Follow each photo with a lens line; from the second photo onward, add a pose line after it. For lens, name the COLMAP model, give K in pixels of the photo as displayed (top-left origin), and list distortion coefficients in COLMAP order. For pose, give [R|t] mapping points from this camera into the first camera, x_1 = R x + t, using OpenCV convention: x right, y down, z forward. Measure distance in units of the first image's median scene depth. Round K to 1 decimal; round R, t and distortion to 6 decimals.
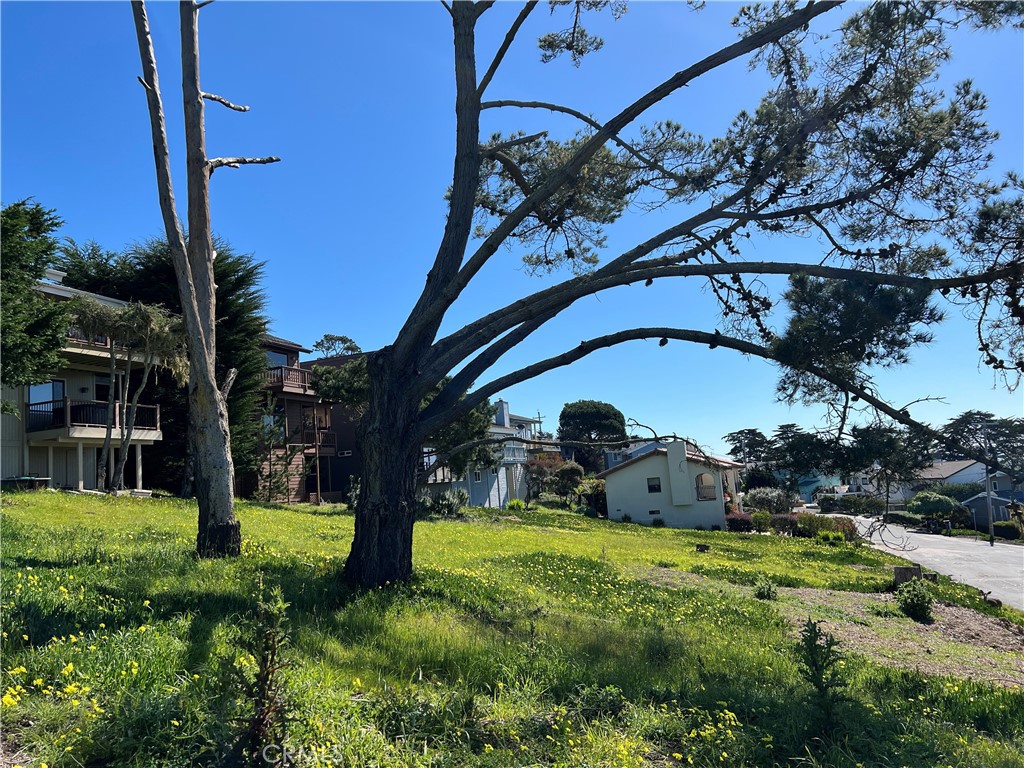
lens RADIAL K [[764.4, 0, 503.2], [0, 764.4, 383.5], [0, 0, 1]] dist [0.073759, -0.081868]
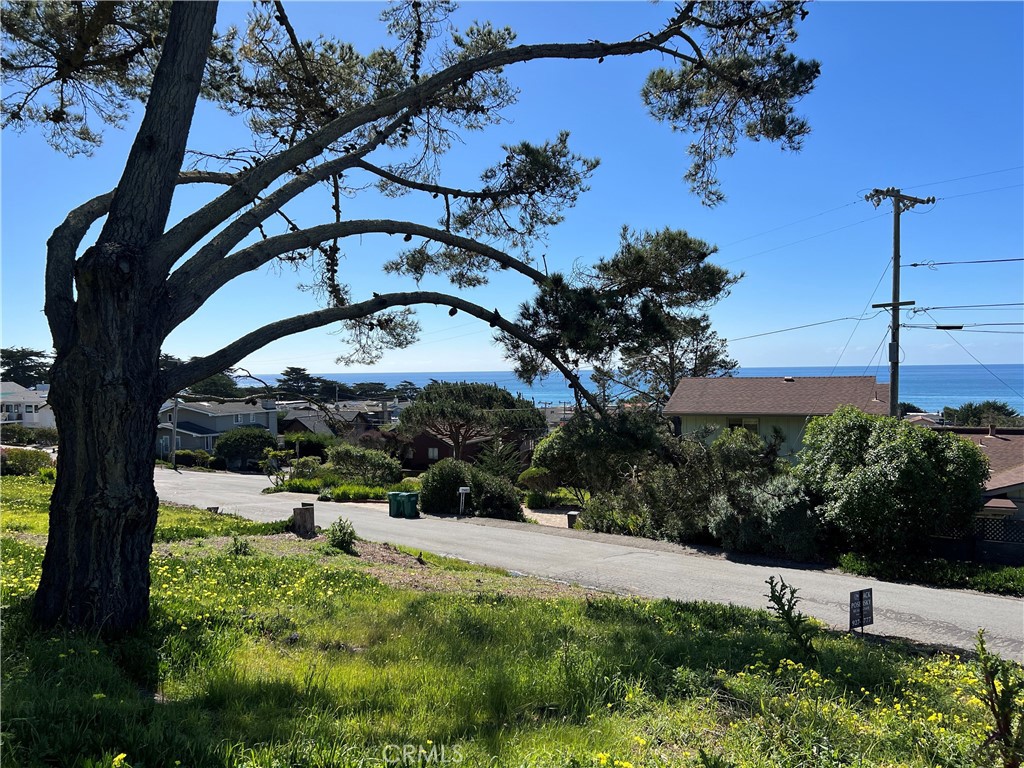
lens RADIAL K [[764.4, 0, 515.4], [0, 764.4, 386.9], [0, 0, 1]] dist [0.073759, -0.081868]
pose [[0.480507, 0.053870, 0.875335, -0.099308], [-0.142614, 0.989626, 0.017383, 0.001889], [-0.865317, -0.133187, 0.483205, 0.077396]]
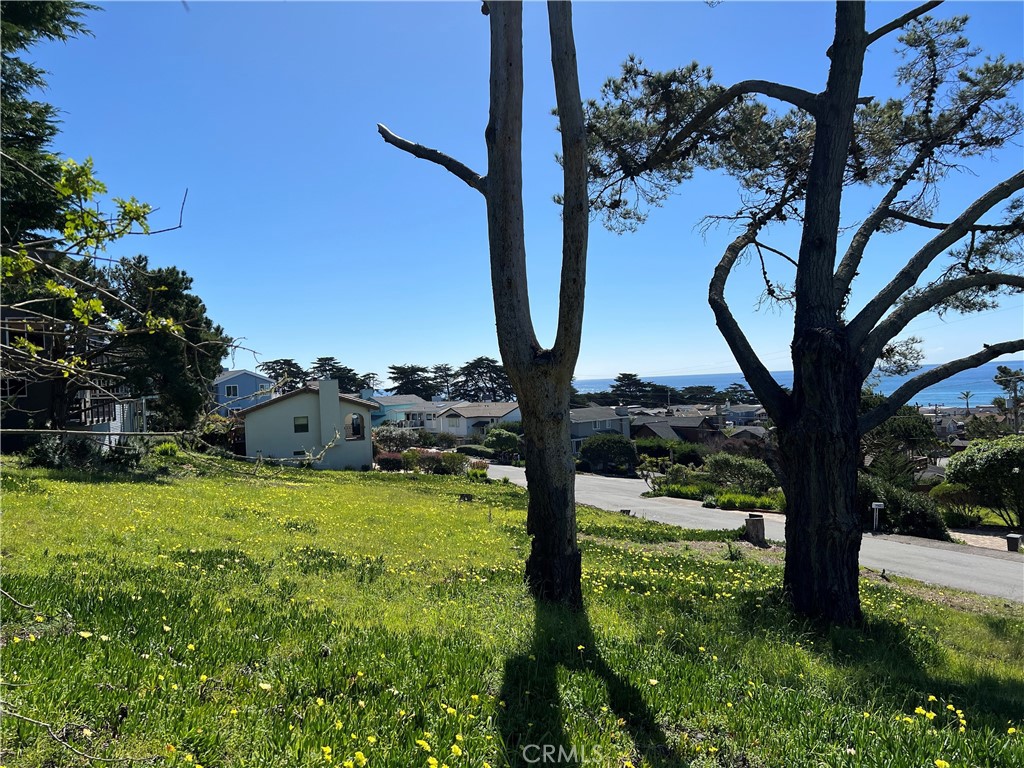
lens RADIAL K [[764.4, 0, 514.8], [0, 764.4, 387.4], [0, 0, 1]] dist [0.073759, -0.081868]
pose [[0.791863, 0.040892, 0.609328, -0.153683], [-0.101874, 0.992620, 0.065778, -0.000475], [-0.602142, -0.114162, 0.790185, 0.097875]]
